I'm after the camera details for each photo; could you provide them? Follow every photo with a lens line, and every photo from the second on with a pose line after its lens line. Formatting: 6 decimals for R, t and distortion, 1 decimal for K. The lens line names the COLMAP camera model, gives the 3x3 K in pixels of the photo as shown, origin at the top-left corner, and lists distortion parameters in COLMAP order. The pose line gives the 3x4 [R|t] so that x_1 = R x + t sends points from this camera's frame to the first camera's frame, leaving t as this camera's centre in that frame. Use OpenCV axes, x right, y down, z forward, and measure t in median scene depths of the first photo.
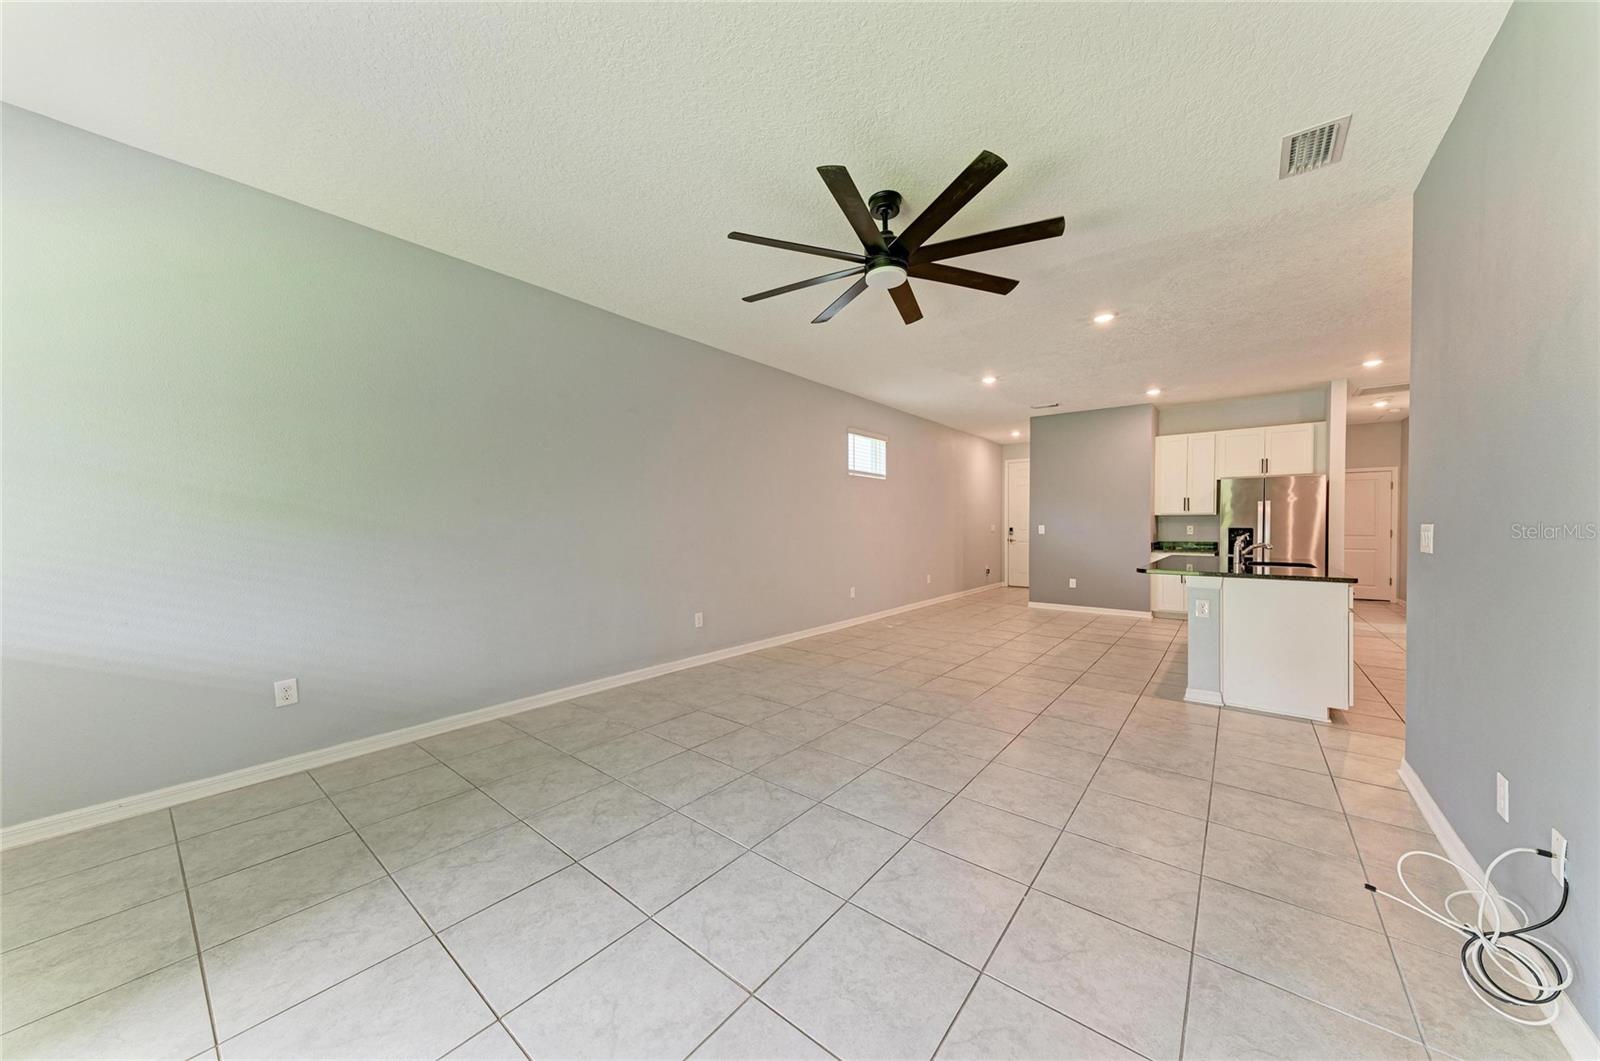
lens RADIAL K [[541.4, 0, 801.5], [0, 541.4, 532.5], [0, 0, 1]] dist [0.016843, -0.003018]
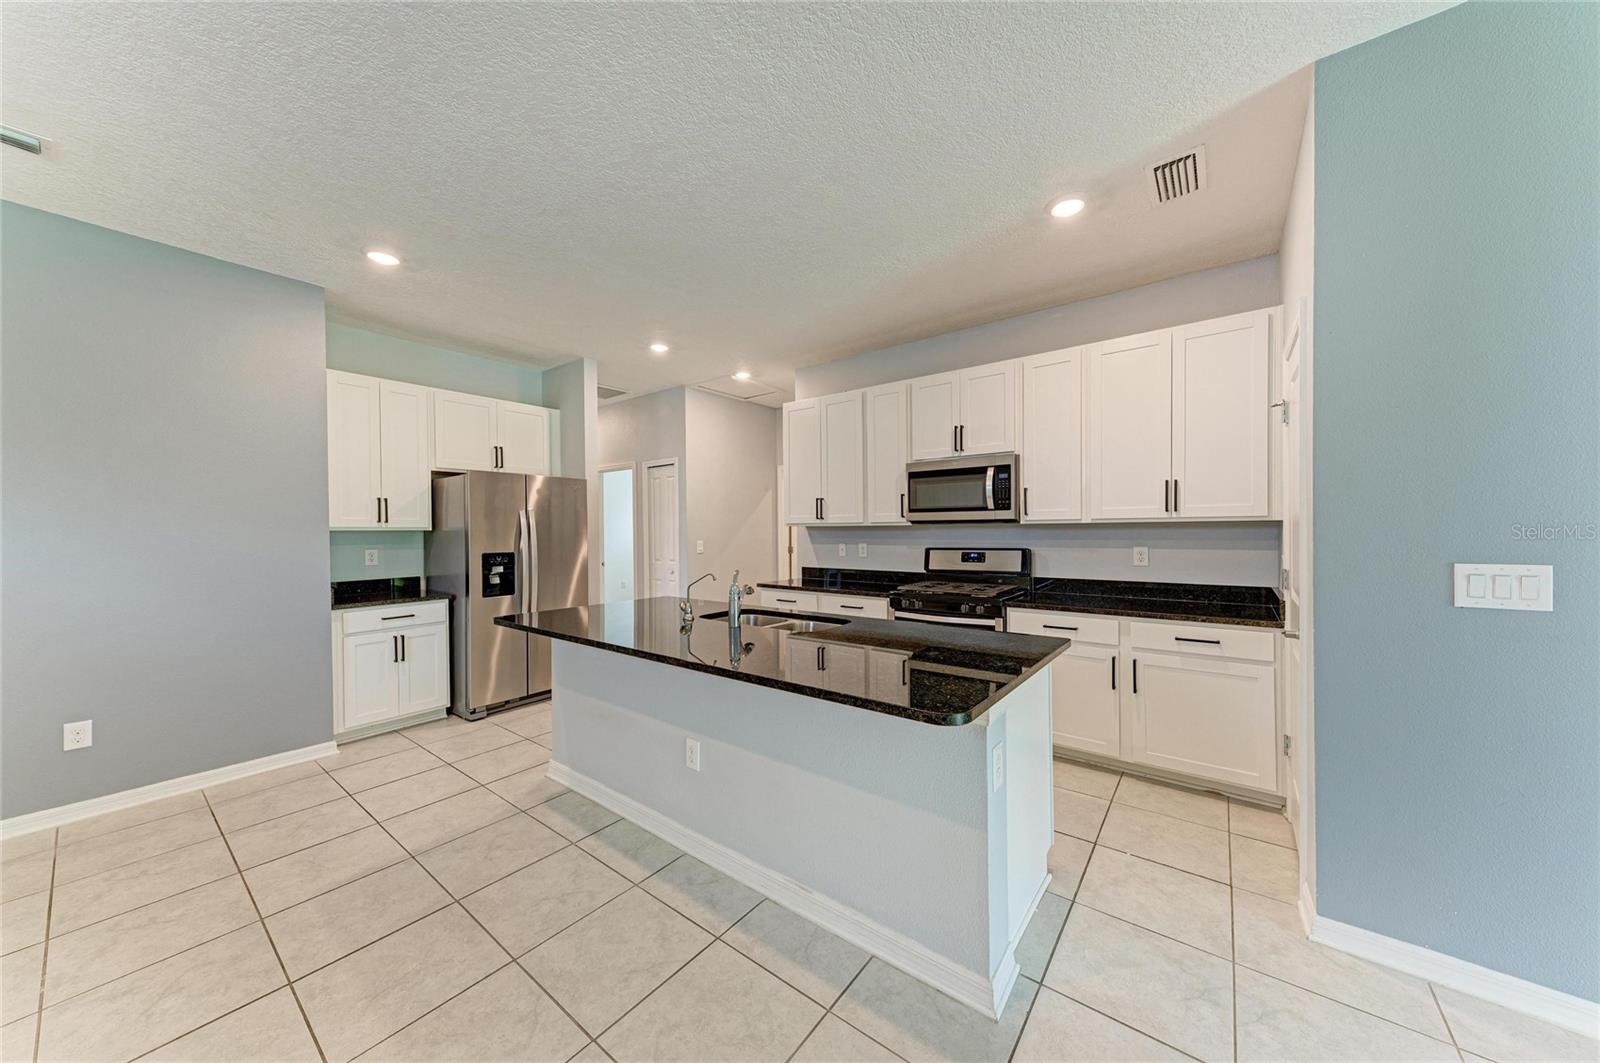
lens RADIAL K [[541.4, 0, 801.8], [0, 541.4, 535.4], [0, 0, 1]] dist [0.016843, -0.003018]
pose [[-0.018492, -0.008837, 0.999790, 0.322758], [0.020941, 0.999738, 0.009224, -0.045532], [-0.999610, 0.021107, -0.018303, 1.156123]]
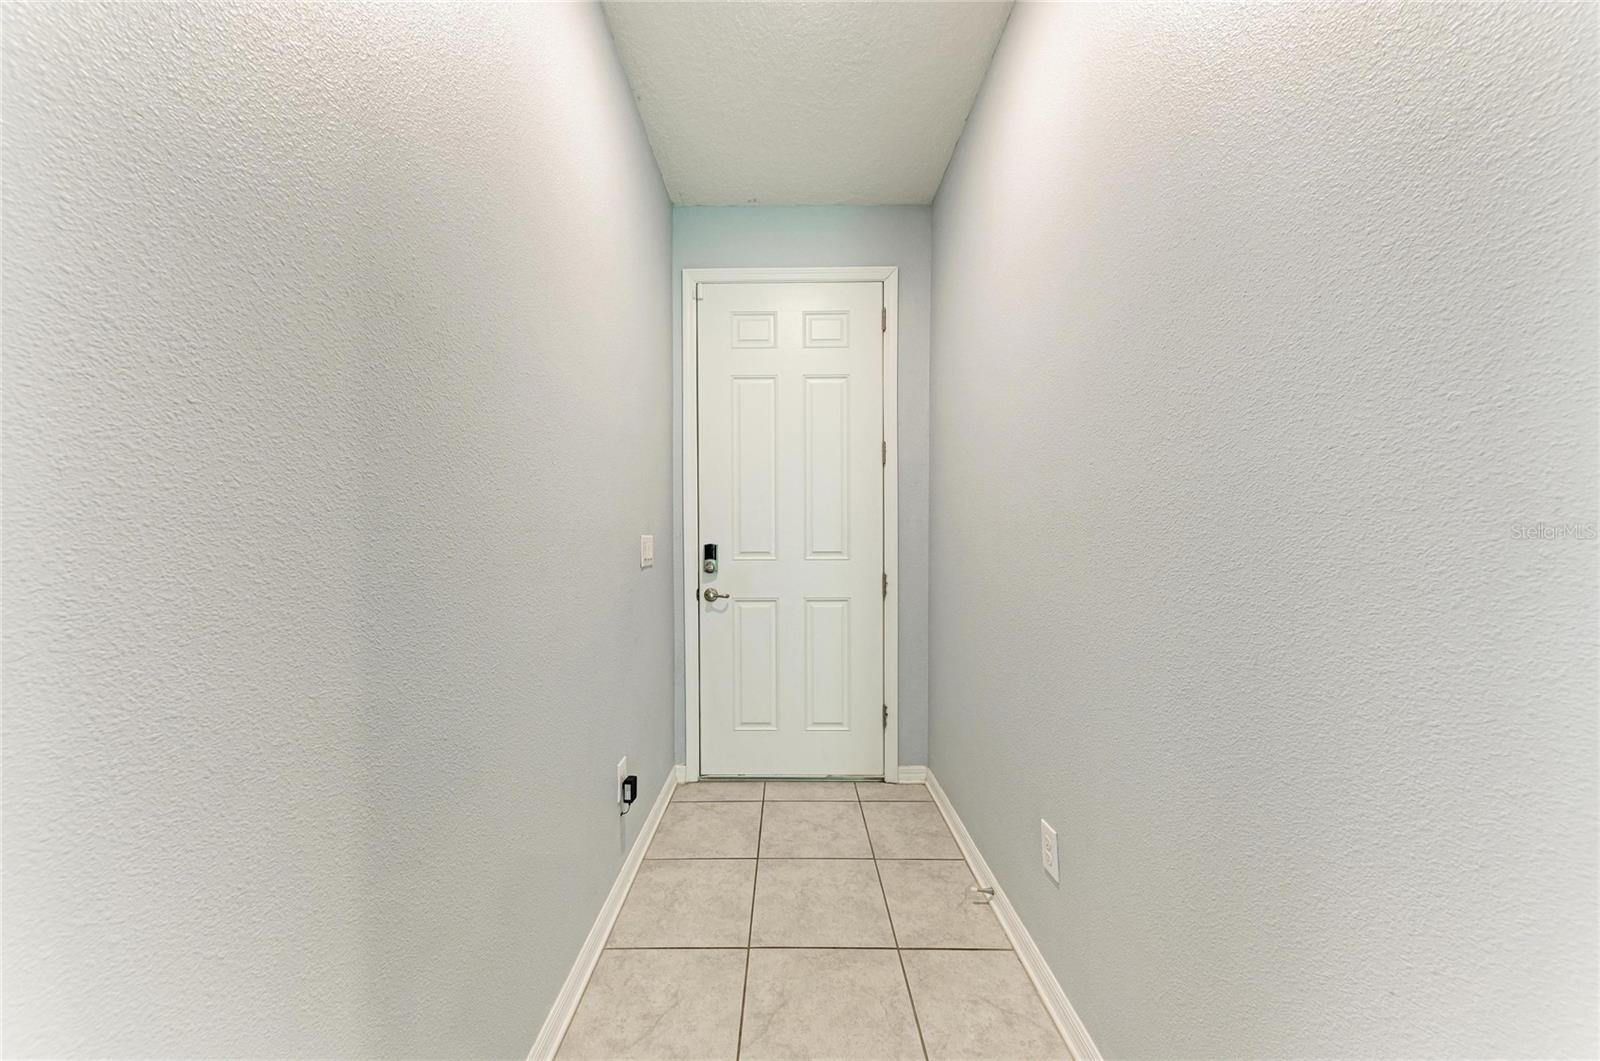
lens RADIAL K [[541.4, 0, 798.8], [0, 541.4, 534.6], [0, 0, 1]] dist [0.016843, -0.003018]
pose [[0.780017, 0.001288, 0.625757, 0.749048], [0.006996, 0.999917, -0.010779, -0.031259], [-0.625719, 0.012786, 0.779944, 2.233642]]
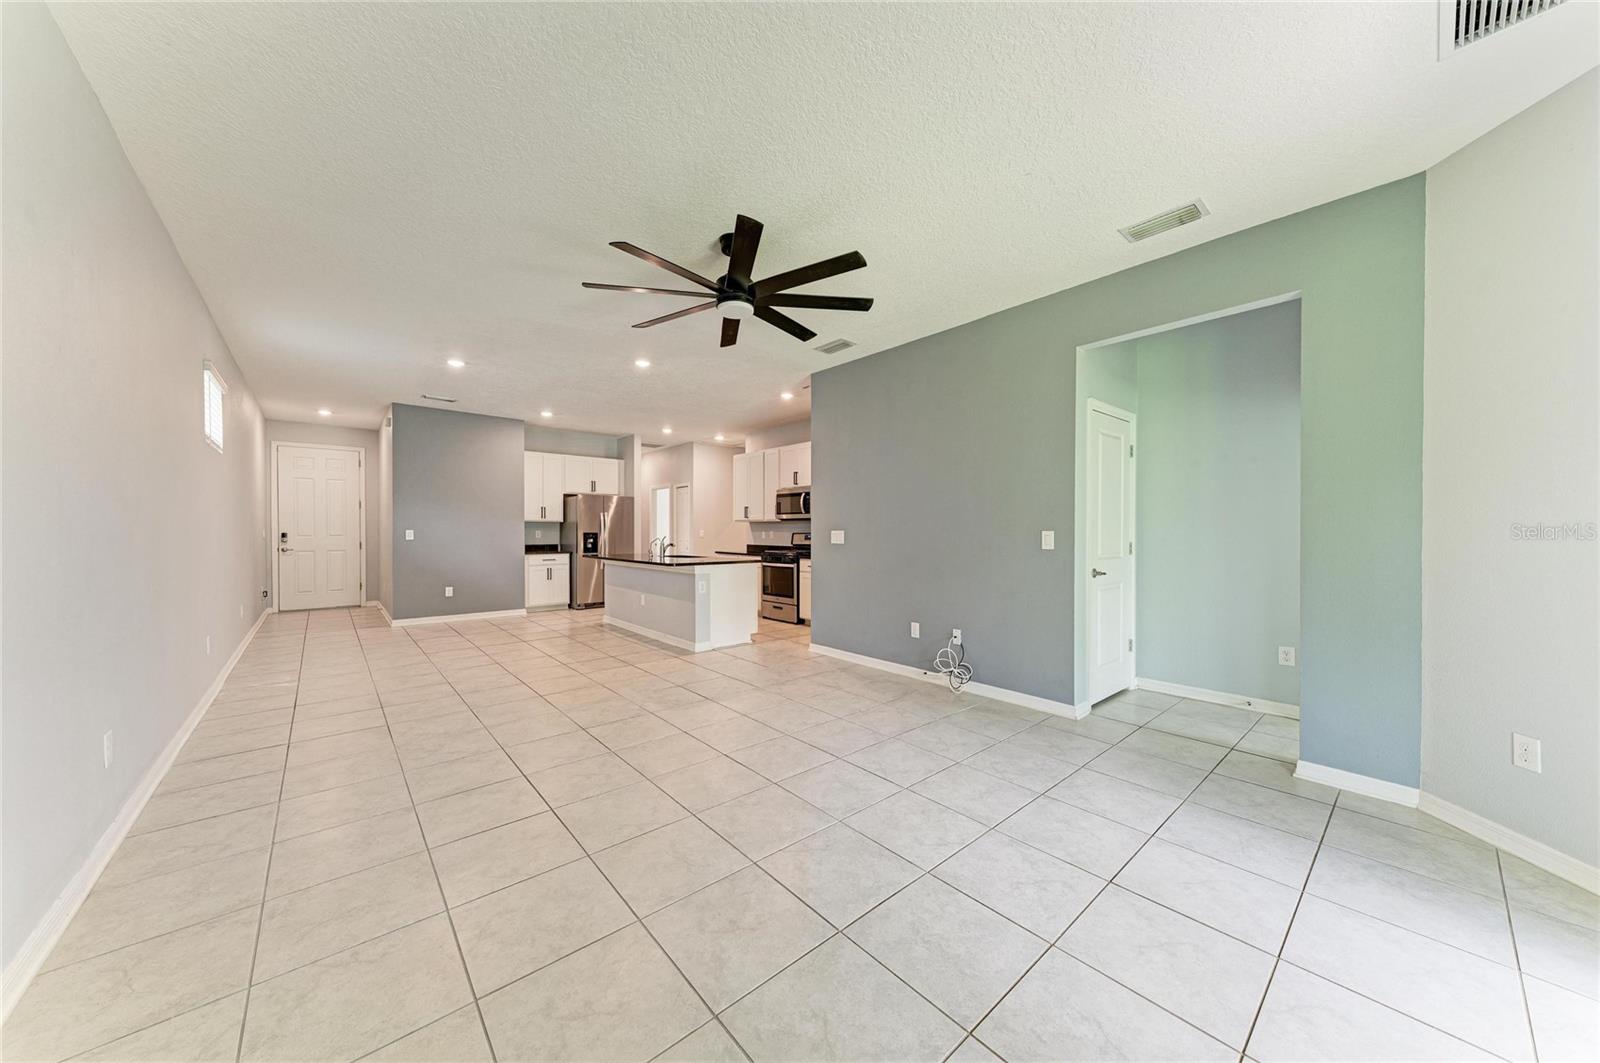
lens RADIAL K [[541.4, 0, 799.8], [0, 541.4, 533.4], [0, 0, 1]] dist [0.016843, -0.003018]
pose [[0.177374, -0.002682, 0.984140, -0.661241], [0.010520, 0.999944, 0.000829, -0.004616], [-0.984087, 0.010206, 0.177392, 0.480686]]
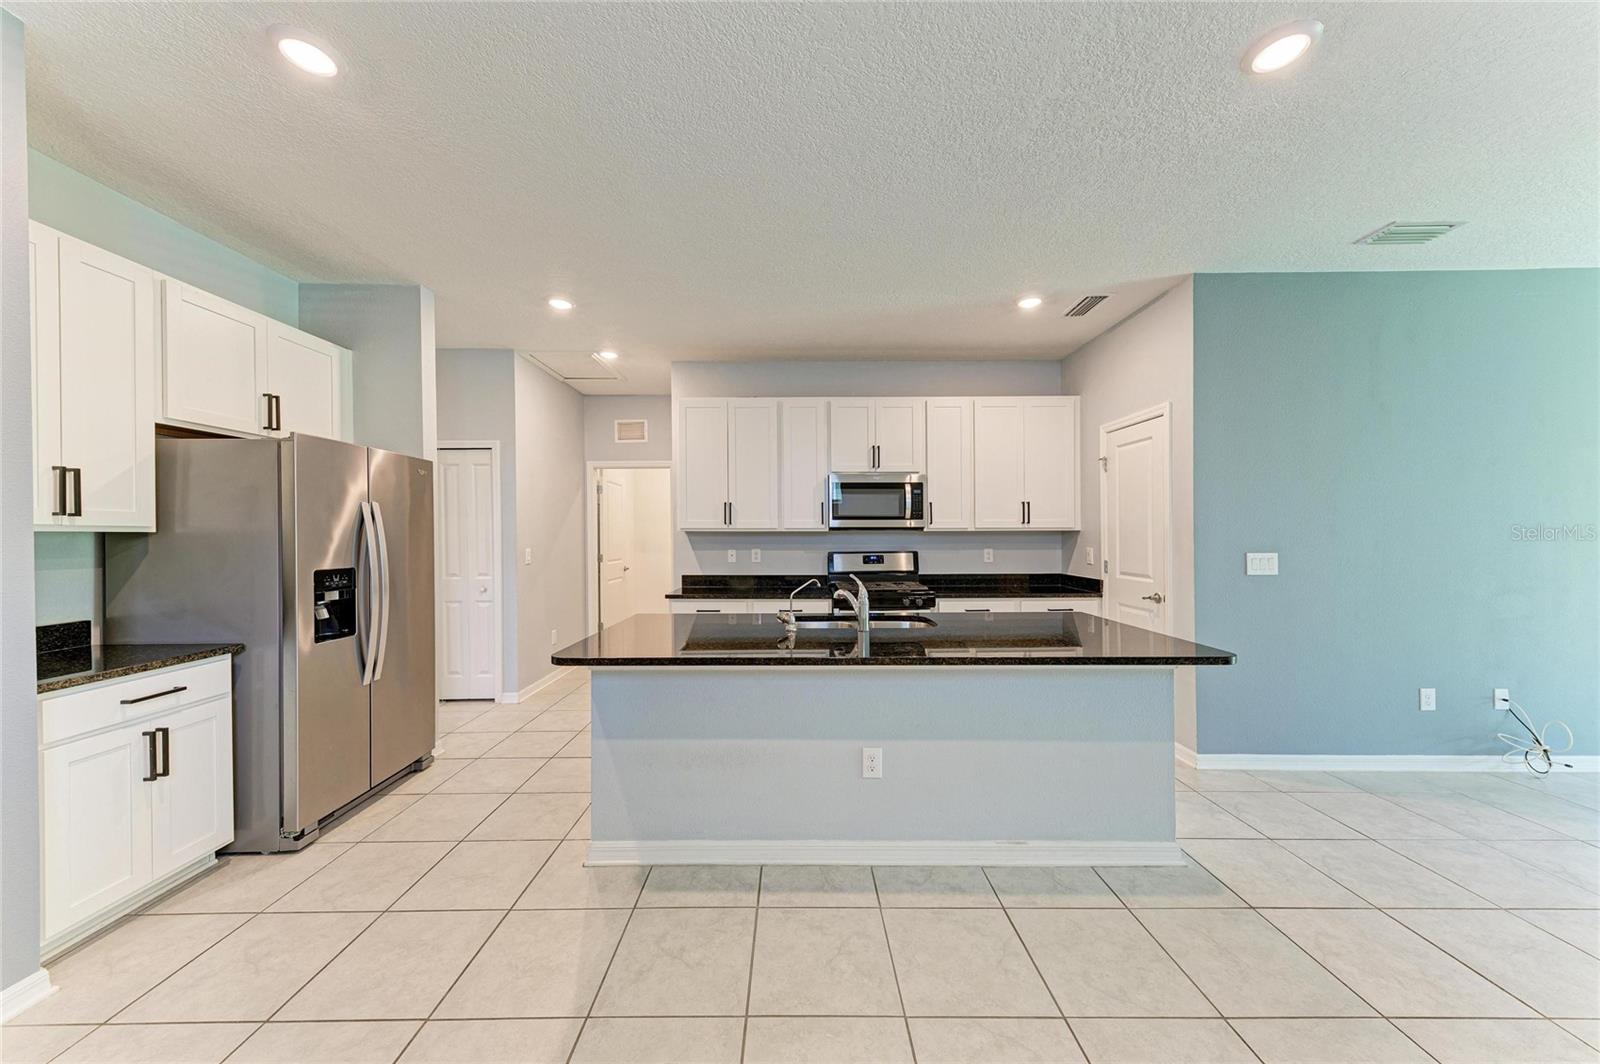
lens RADIAL K [[541.4, 0, 794.6], [0, 541.4, 539.4], [0, 0, 1]] dist [0.016843, -0.003018]
pose [[-0.626586, -0.004624, 0.779338, 0.519069], [0.013489, 0.999768, 0.016776, -0.054160], [-0.779235, 0.021024, -0.626379, 1.704844]]
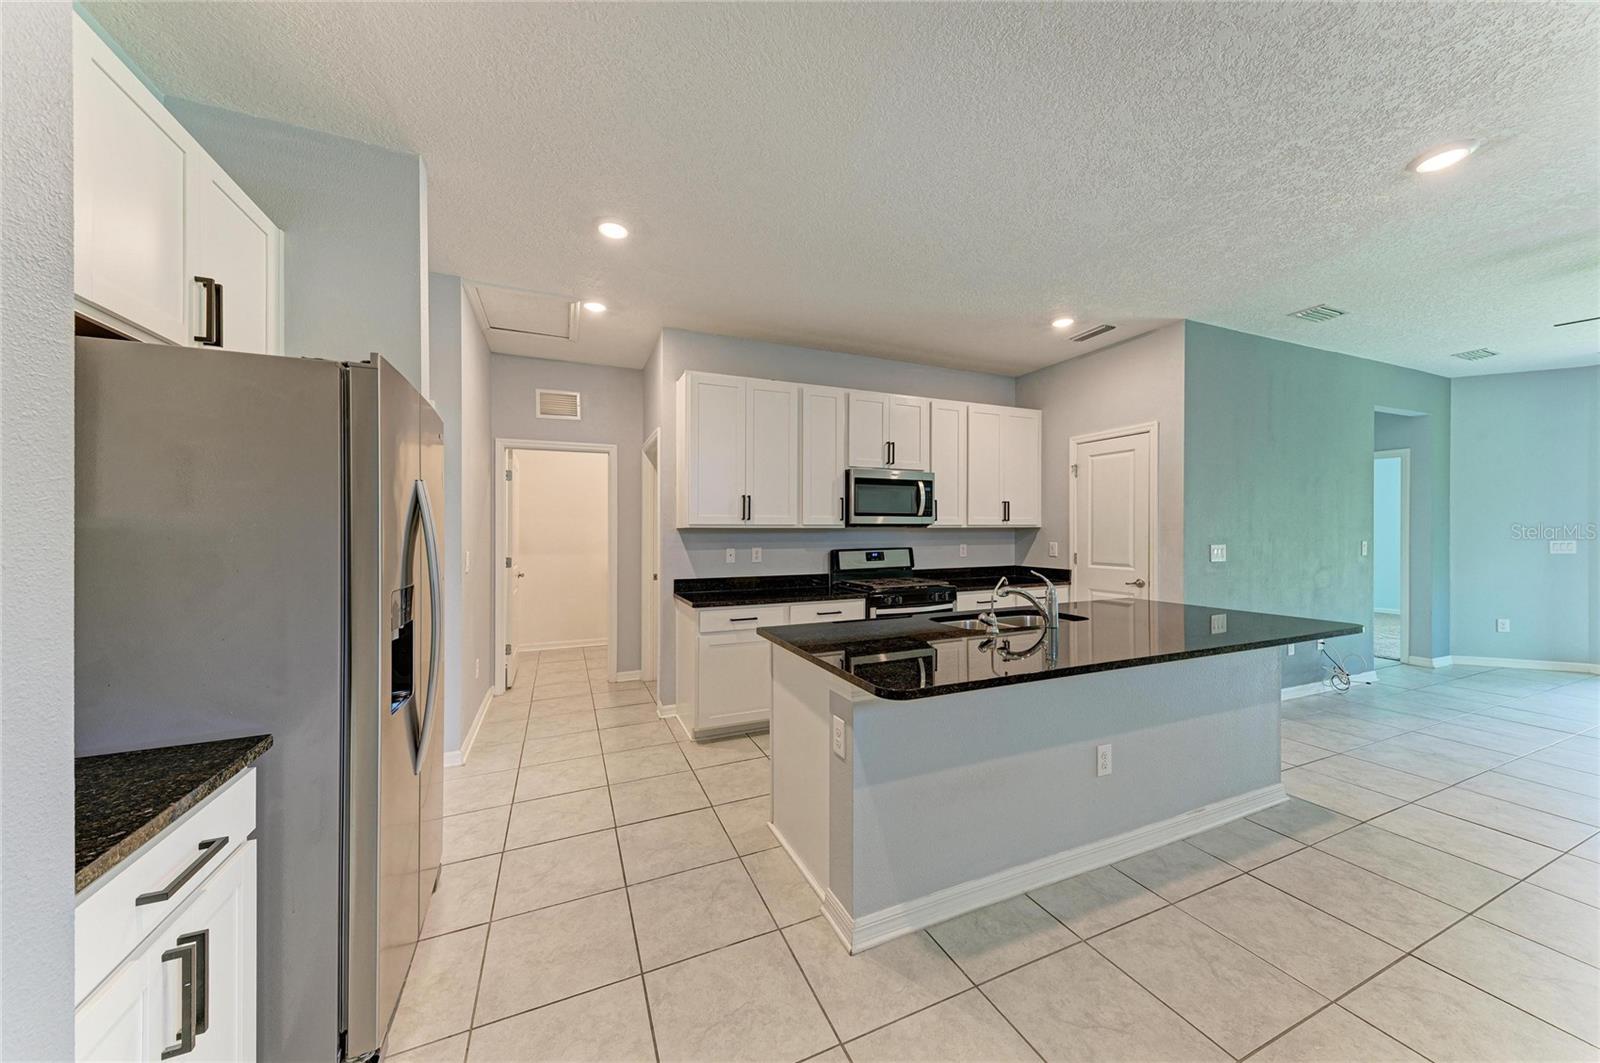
lens RADIAL K [[541.4, 0, 801.1], [0, 541.4, 531.3], [0, 0, 1]] dist [0.016843, -0.003018]
pose [[-0.885748, 0.006319, 0.464124, 0.942719], [0.012646, 0.999865, 0.010522, -0.057149], [-0.463995, 0.015189, -0.885708, 1.944311]]
